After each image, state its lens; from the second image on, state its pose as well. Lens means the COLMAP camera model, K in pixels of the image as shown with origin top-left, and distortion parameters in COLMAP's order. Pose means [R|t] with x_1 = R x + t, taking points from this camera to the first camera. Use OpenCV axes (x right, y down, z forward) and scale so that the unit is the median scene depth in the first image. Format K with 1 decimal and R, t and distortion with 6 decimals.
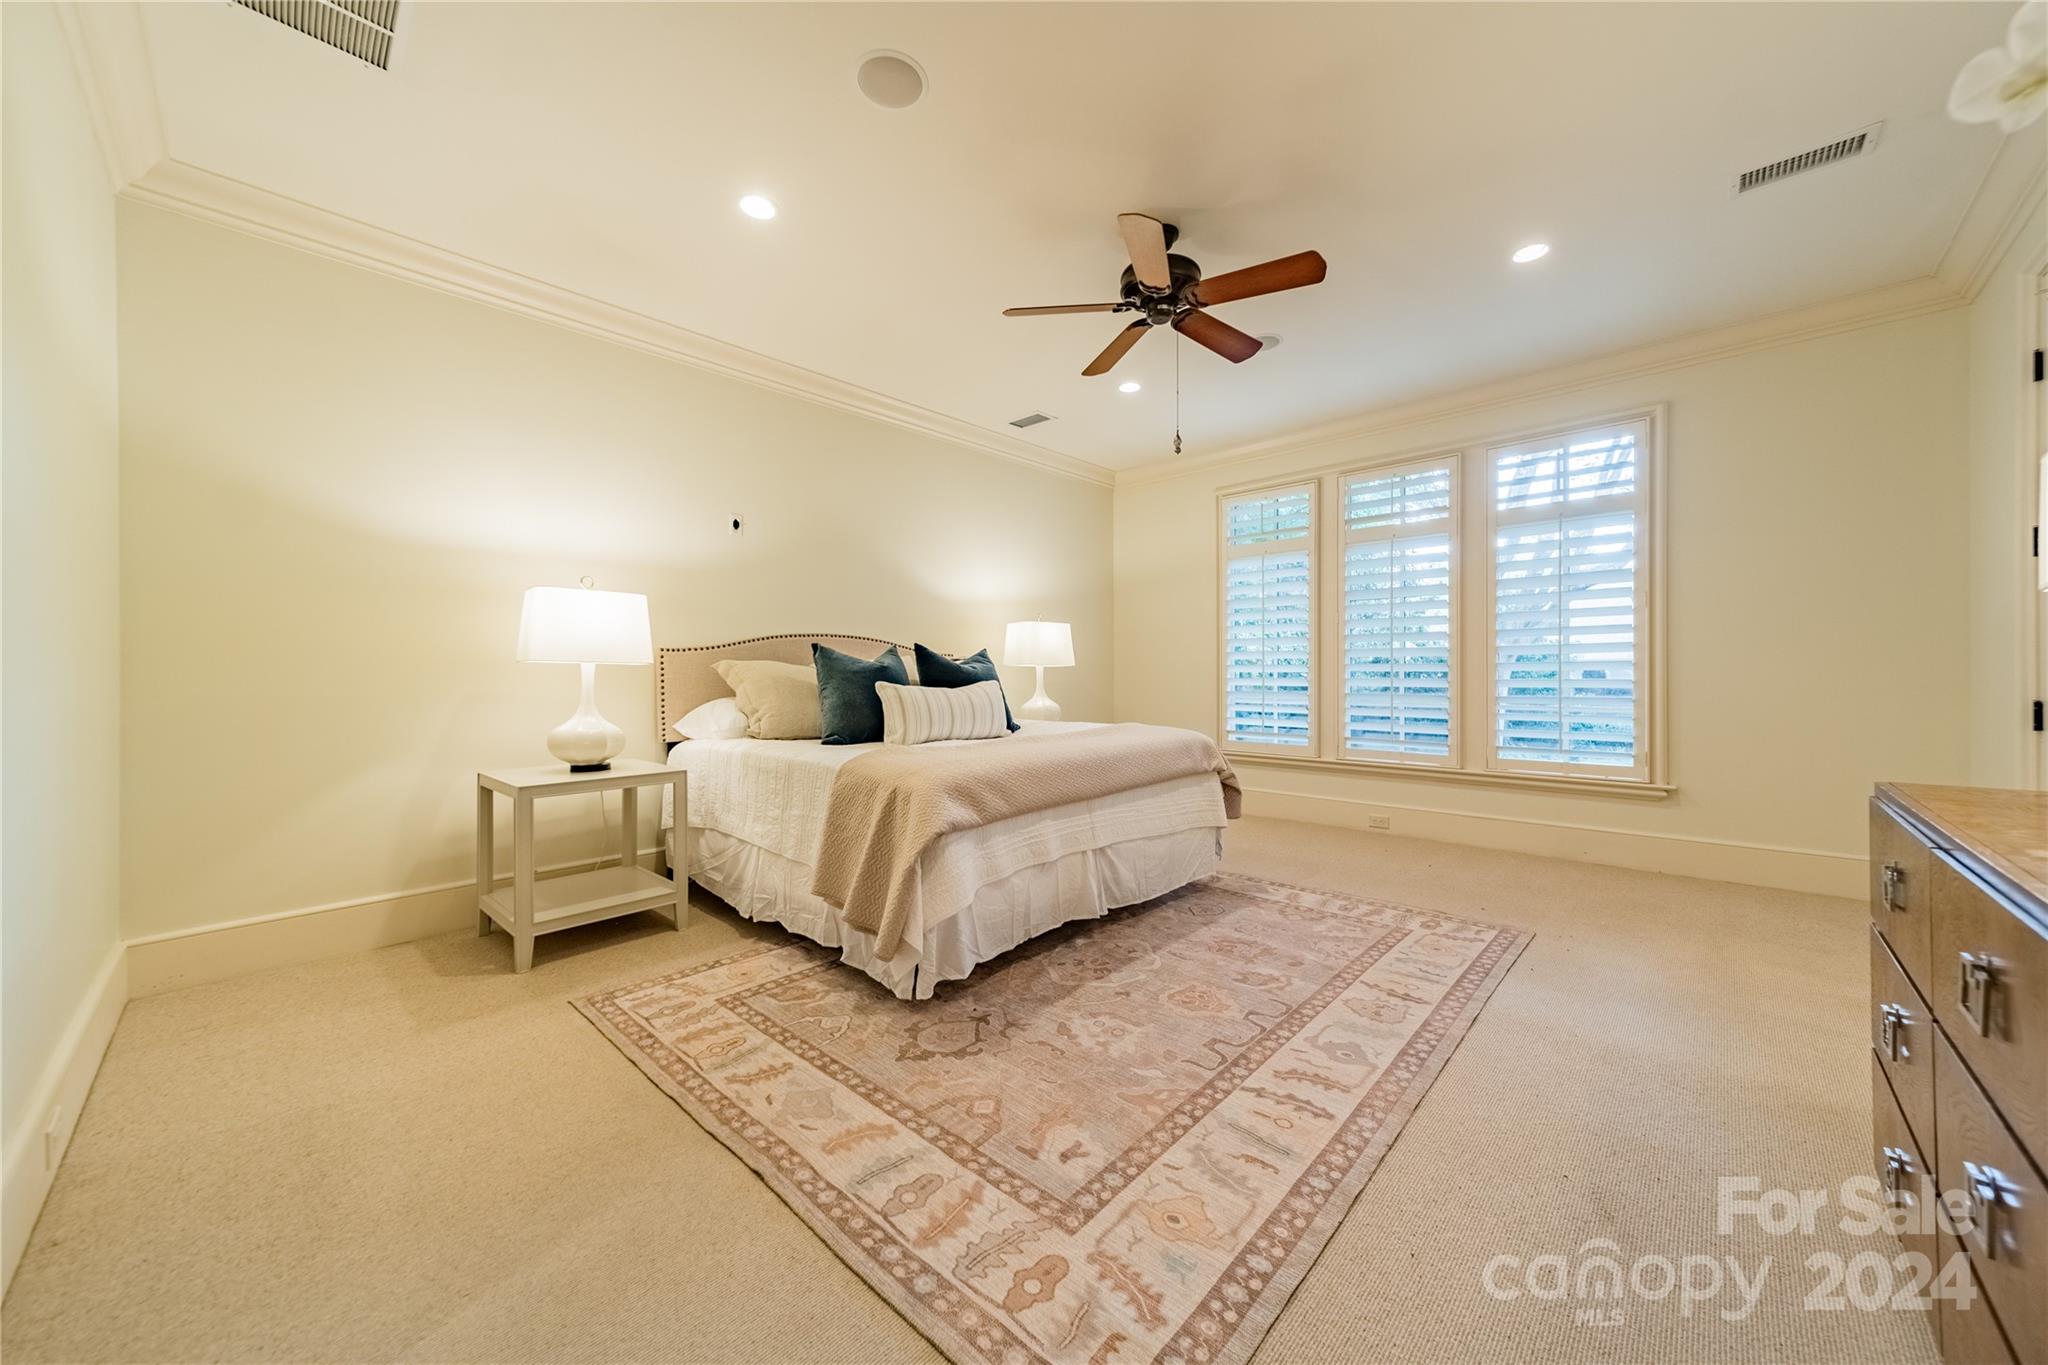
lens RADIAL K [[729.6, 0, 1023.6], [0, 729.6, 670.0], [0, 0, 1]] dist [0.003904, 0.000036]
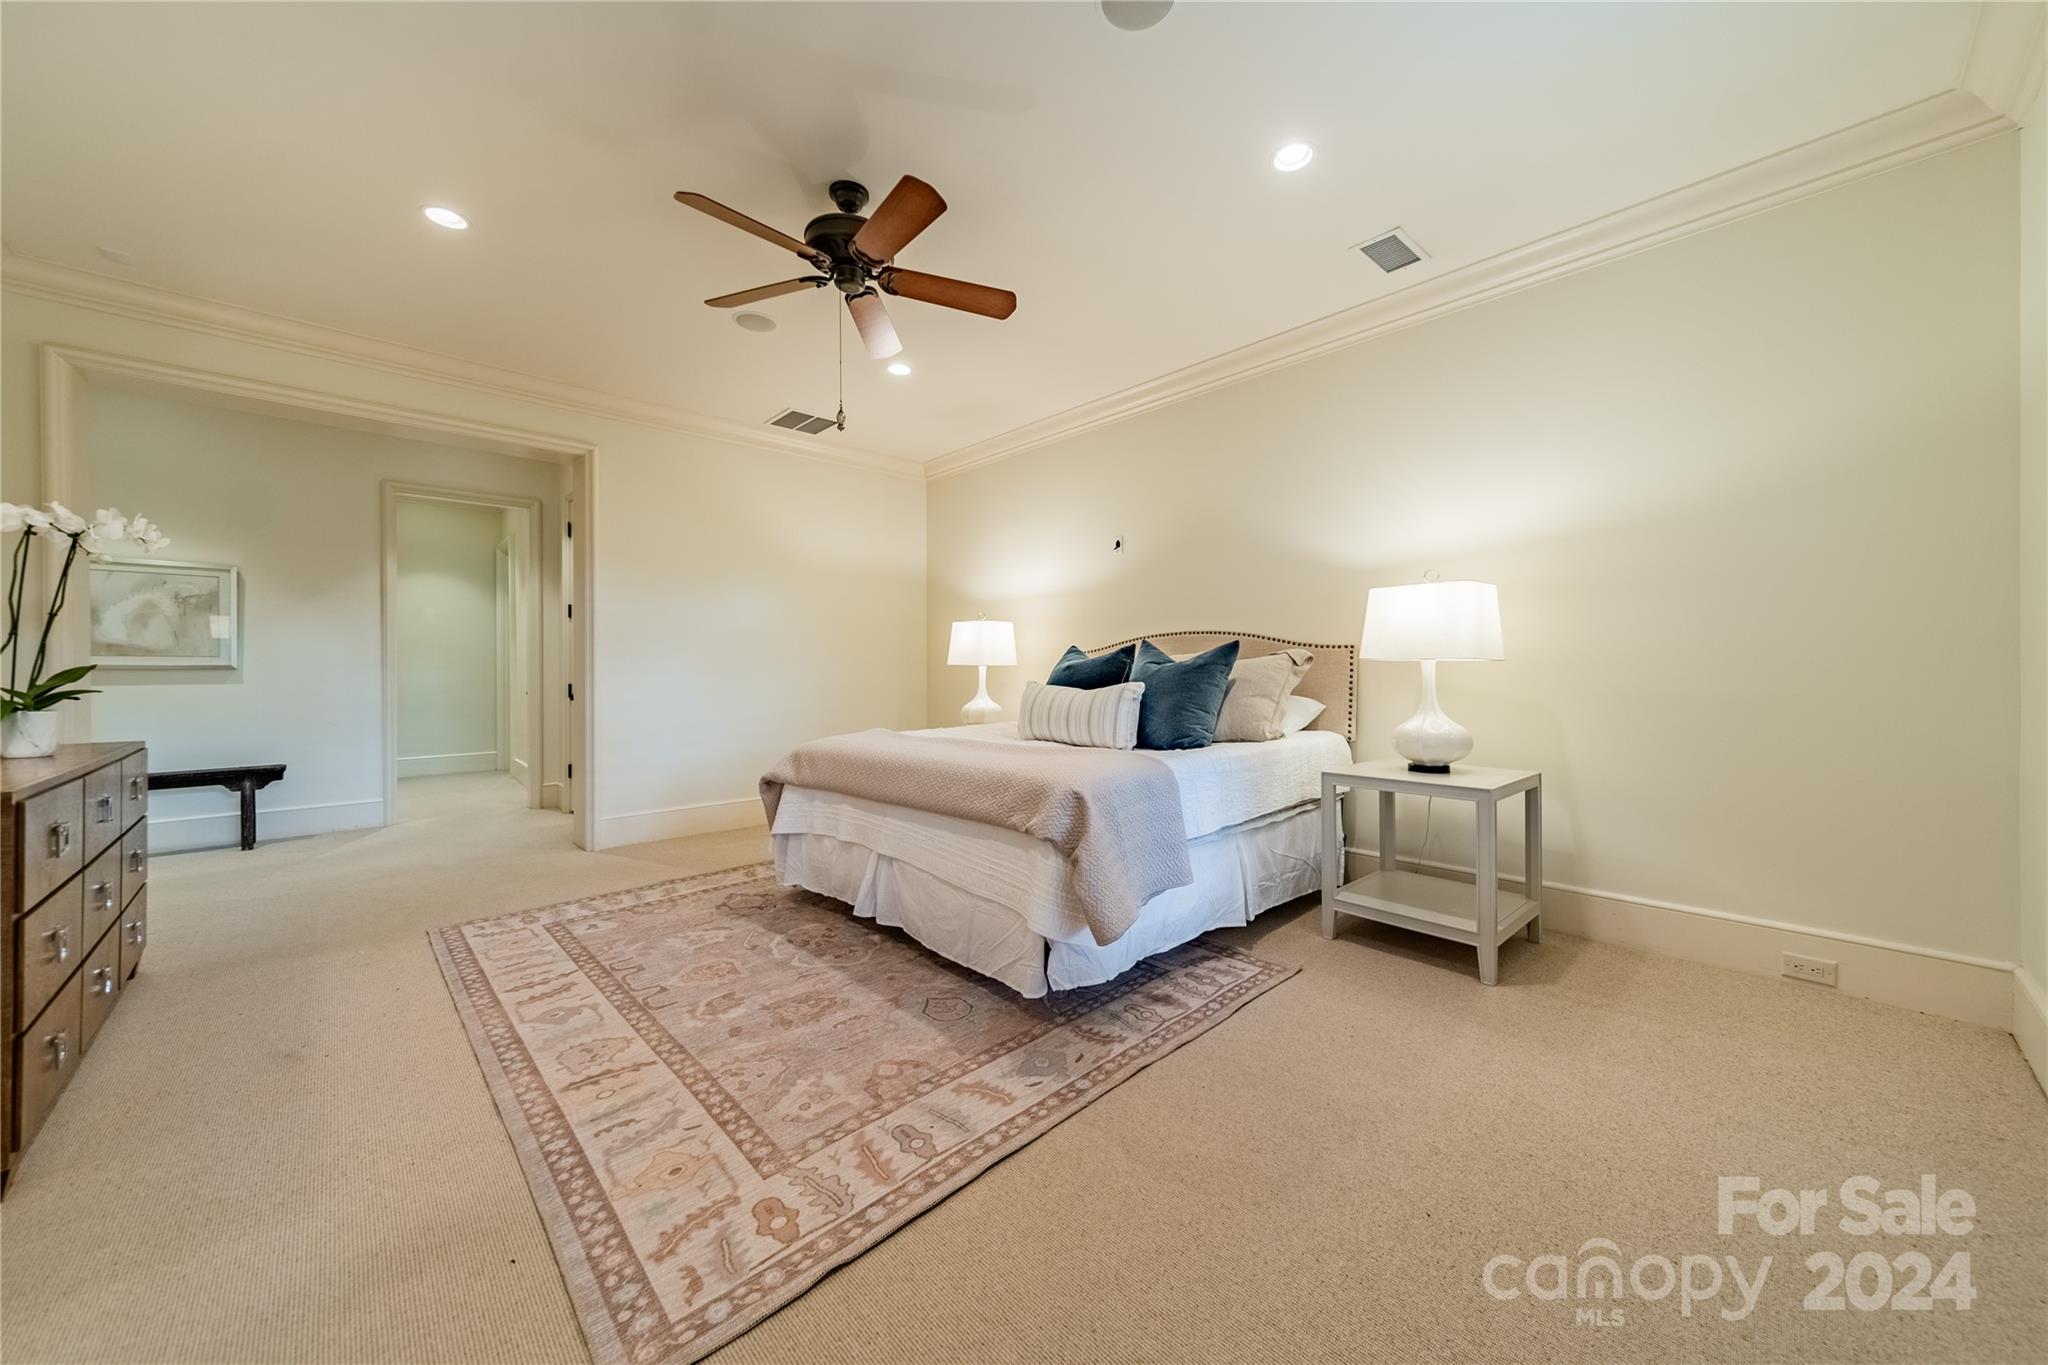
lens RADIAL K [[729.6, 0, 1024.3], [0, 729.6, 677.9], [0, 0, 1]] dist [0.003904, 0.000036]
pose [[-0.050120, 0.010757, -0.998685, 1.277059], [0.000038, 0.999942, 0.010769, 0.000343], [0.998743, 0.000502, -0.050117, 1.494426]]
